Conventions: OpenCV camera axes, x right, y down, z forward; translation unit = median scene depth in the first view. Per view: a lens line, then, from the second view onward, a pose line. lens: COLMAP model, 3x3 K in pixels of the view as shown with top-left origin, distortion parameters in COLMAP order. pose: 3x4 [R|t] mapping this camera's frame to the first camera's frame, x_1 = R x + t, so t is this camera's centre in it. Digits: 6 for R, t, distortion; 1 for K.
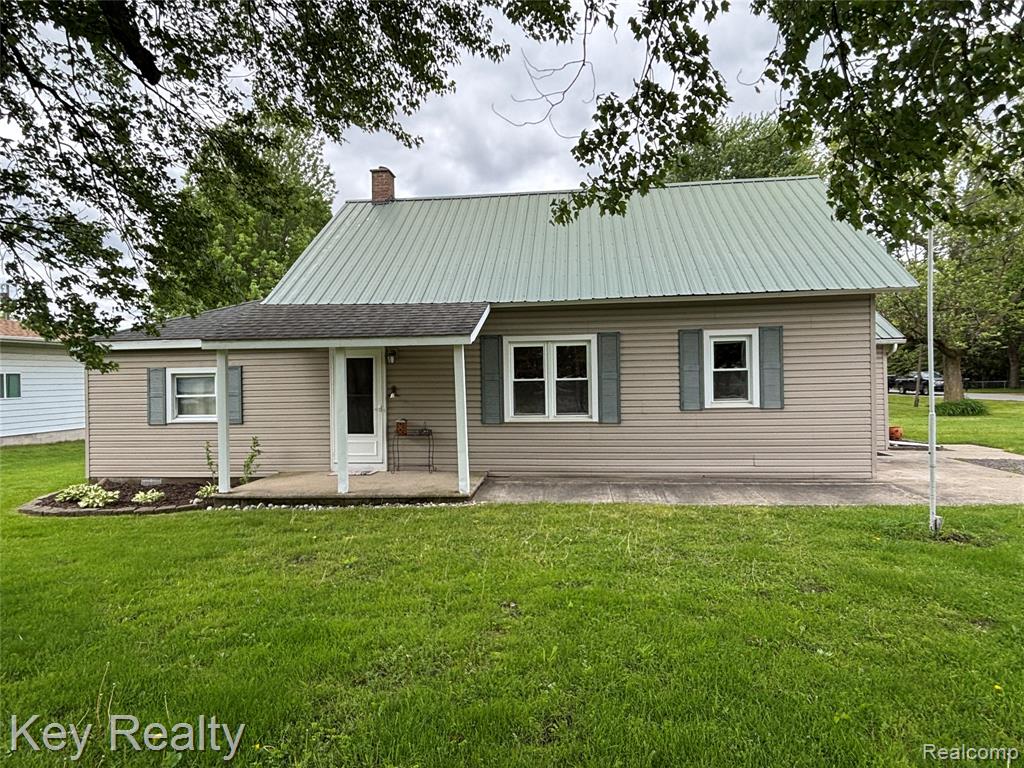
lens RADIAL K [[593.9, 0, 505.5], [0, 593.9, 384.5], [0, 0, 1]] dist [-0.001921, -0.003985]
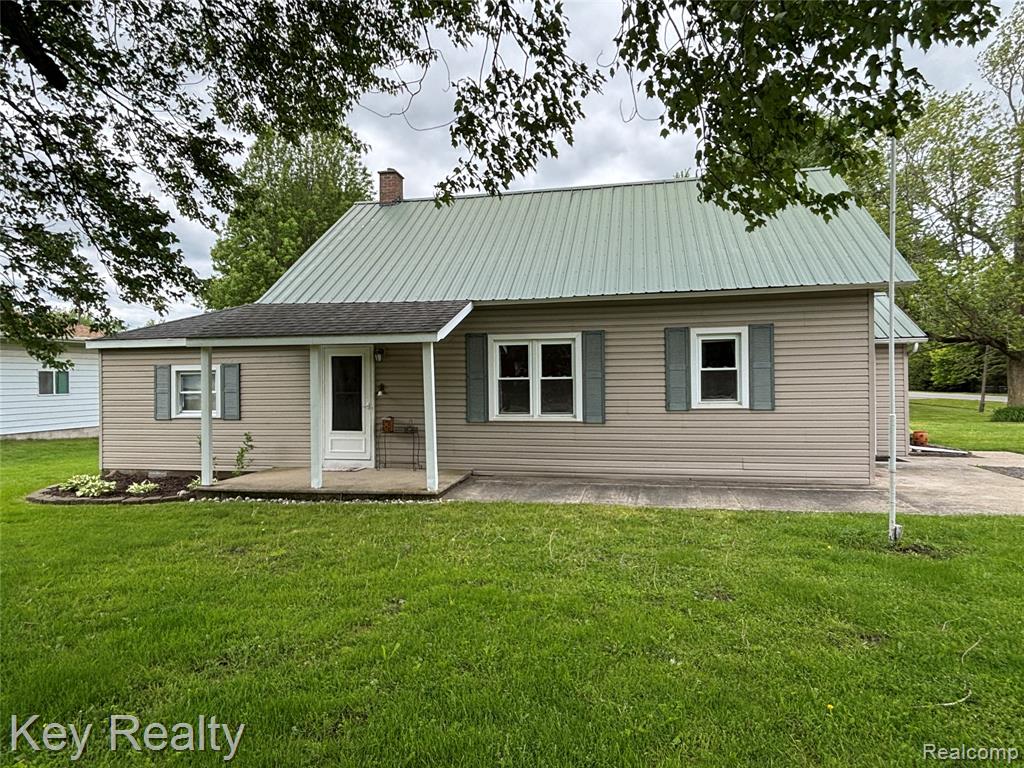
lens RADIAL K [[593.9, 0, 509.0], [0, 593.9, 378.9], [0, 0, 1]] dist [-0.001921, -0.003985]
pose [[0.996436, 0.005596, -0.084161, 0.136178], [-0.006553, 0.999917, -0.011091, 0.004706], [0.084092, 0.011603, 0.996390, 0.010855]]
